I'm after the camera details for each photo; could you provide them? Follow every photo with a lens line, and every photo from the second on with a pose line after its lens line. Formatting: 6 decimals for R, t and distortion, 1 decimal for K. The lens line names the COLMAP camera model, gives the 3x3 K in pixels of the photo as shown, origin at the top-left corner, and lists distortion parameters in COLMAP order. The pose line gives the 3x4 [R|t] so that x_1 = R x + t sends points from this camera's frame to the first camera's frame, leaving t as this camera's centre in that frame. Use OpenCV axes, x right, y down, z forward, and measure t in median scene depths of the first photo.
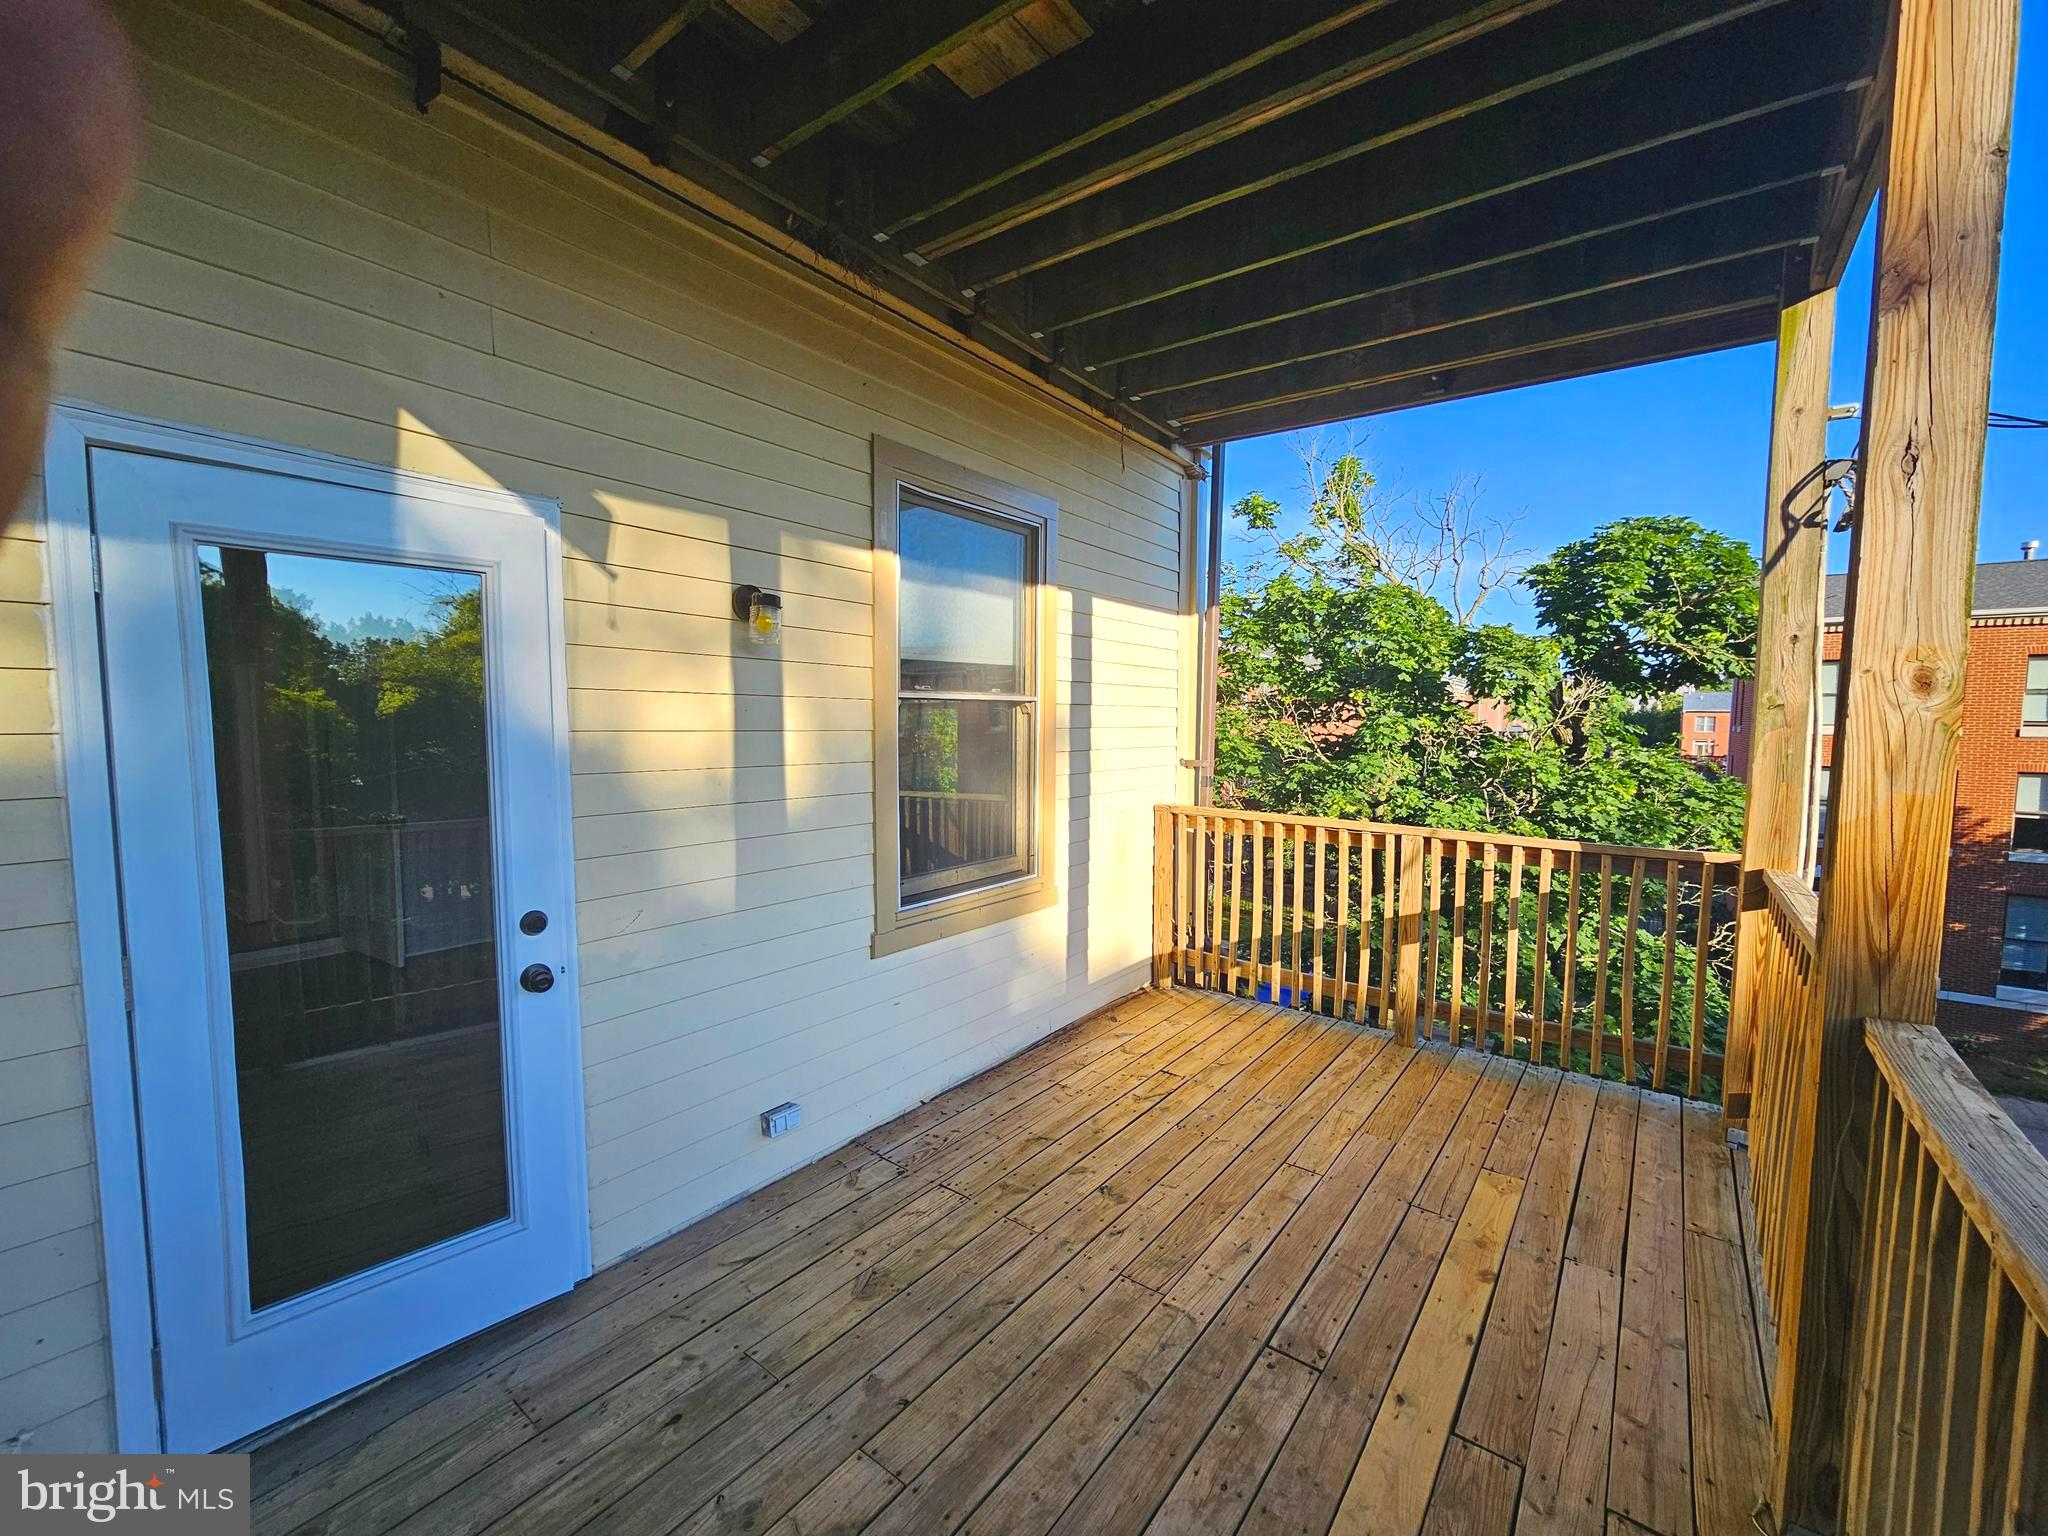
lens RADIAL K [[845.2, 0, 1029.2], [0, 845.2, 782.5], [0, 0, 1]] dist [-0.004323, 0.005473]
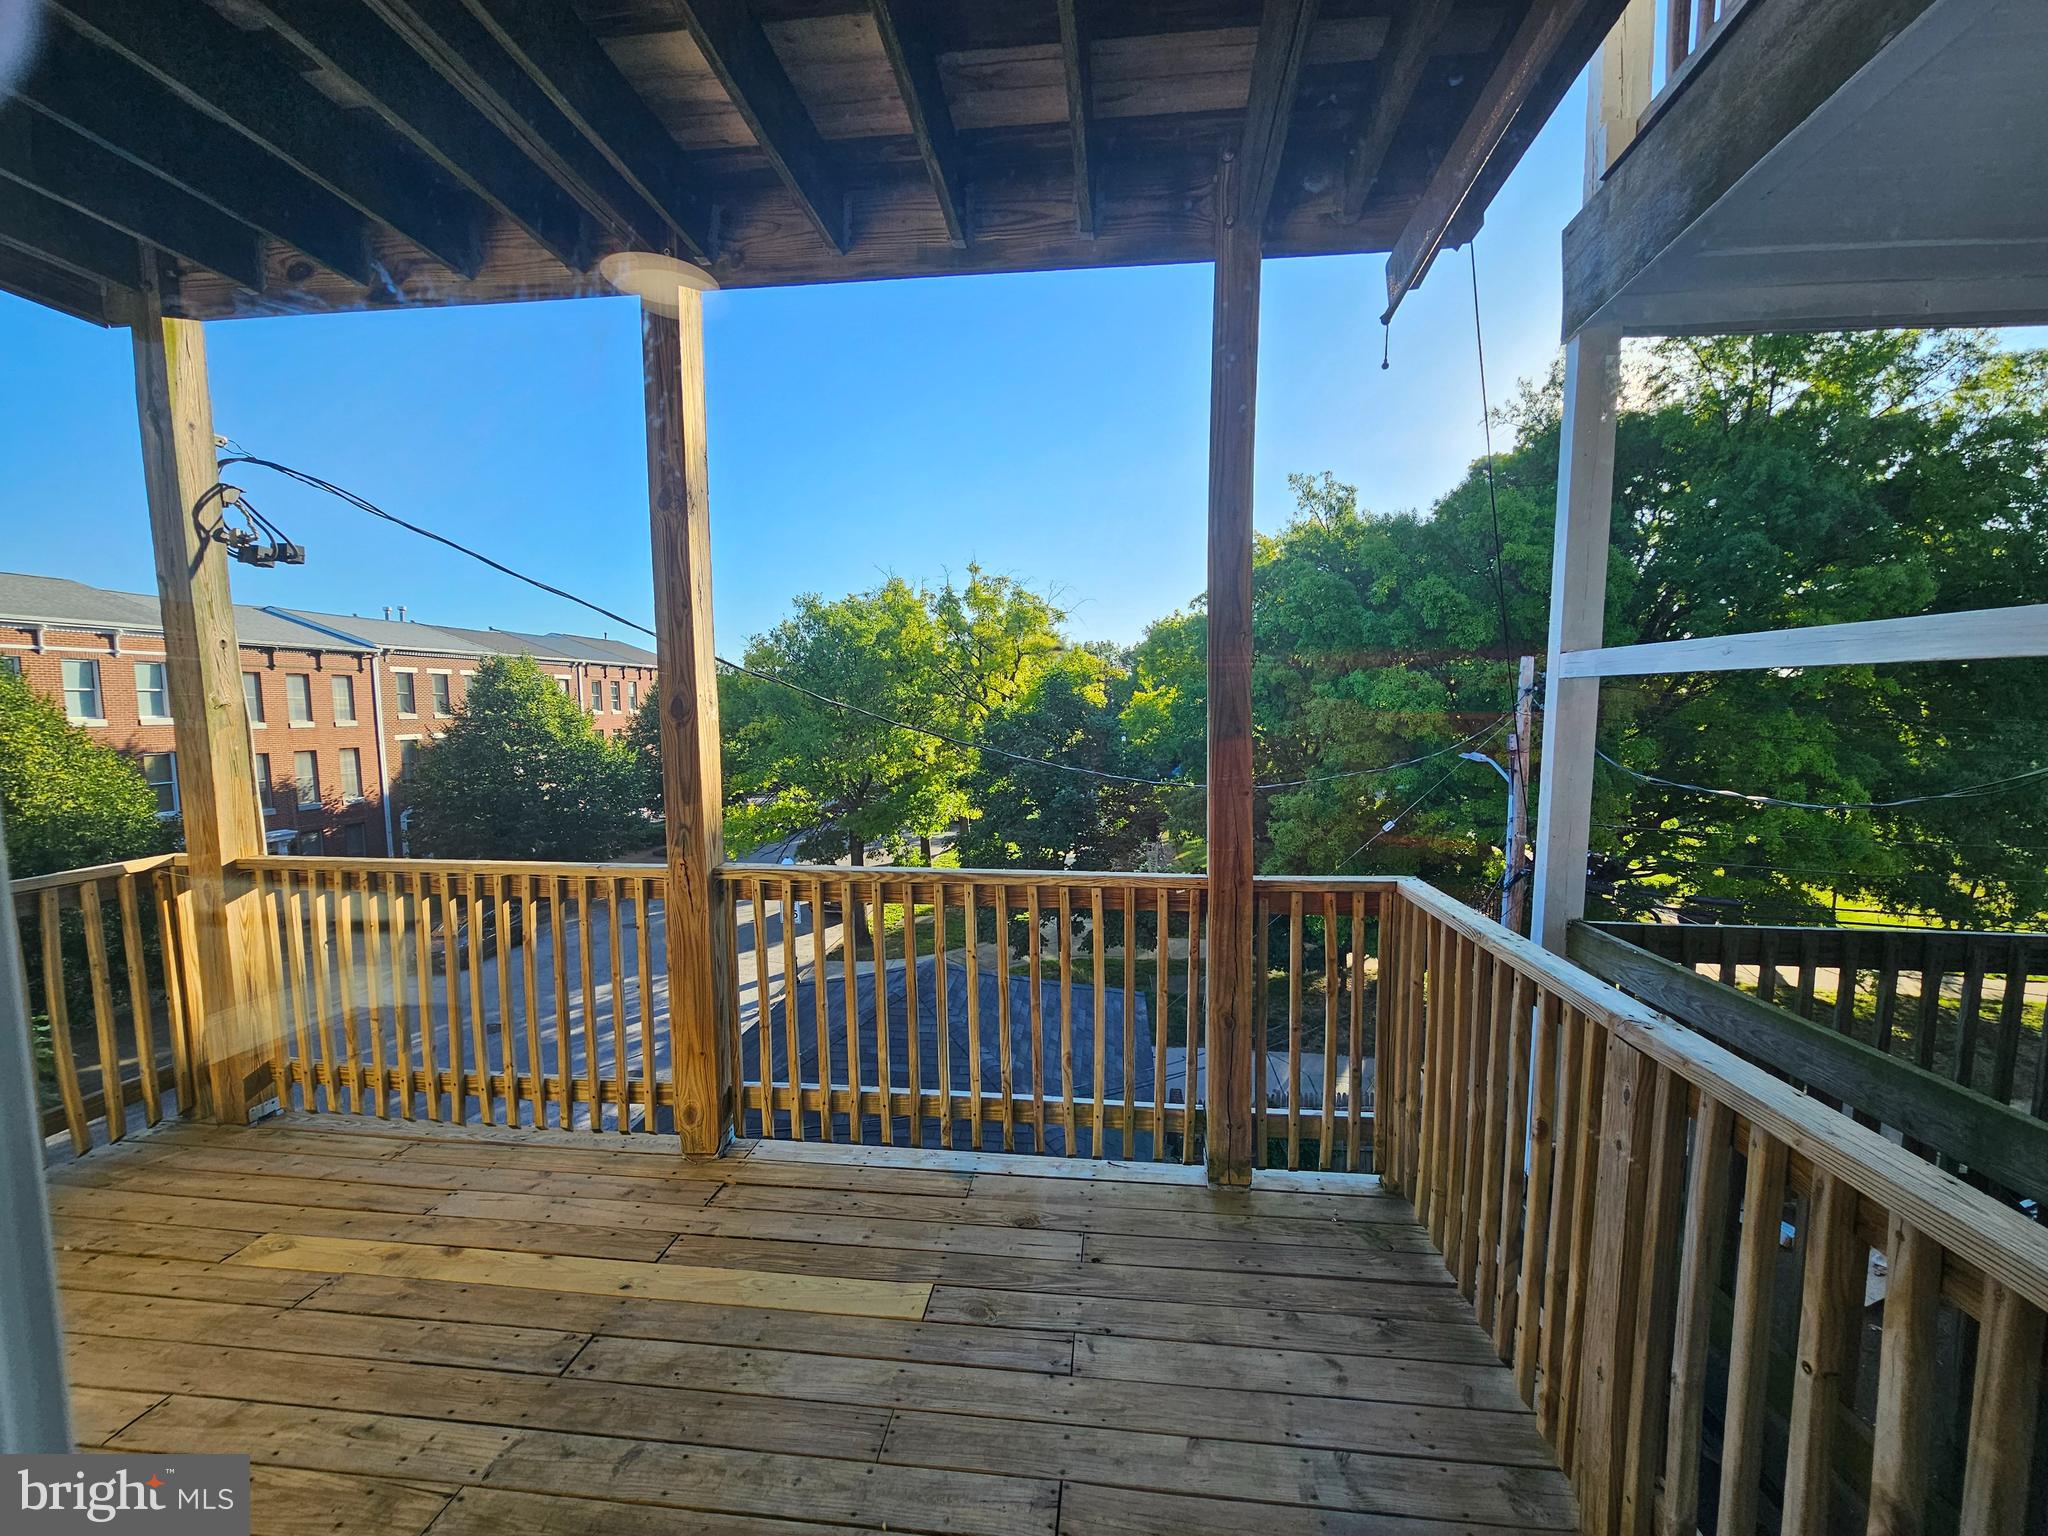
lens RADIAL K [[845.2, 0, 1029.2], [0, 845.2, 782.5], [0, 0, 1]] dist [-0.004323, 0.005473]
pose [[-0.494663, -0.087935, 0.864625, -0.555020], [0.066005, 0.988193, 0.138264, -0.077713], [-0.866575, 0.125464, -0.483019, 0.662711]]
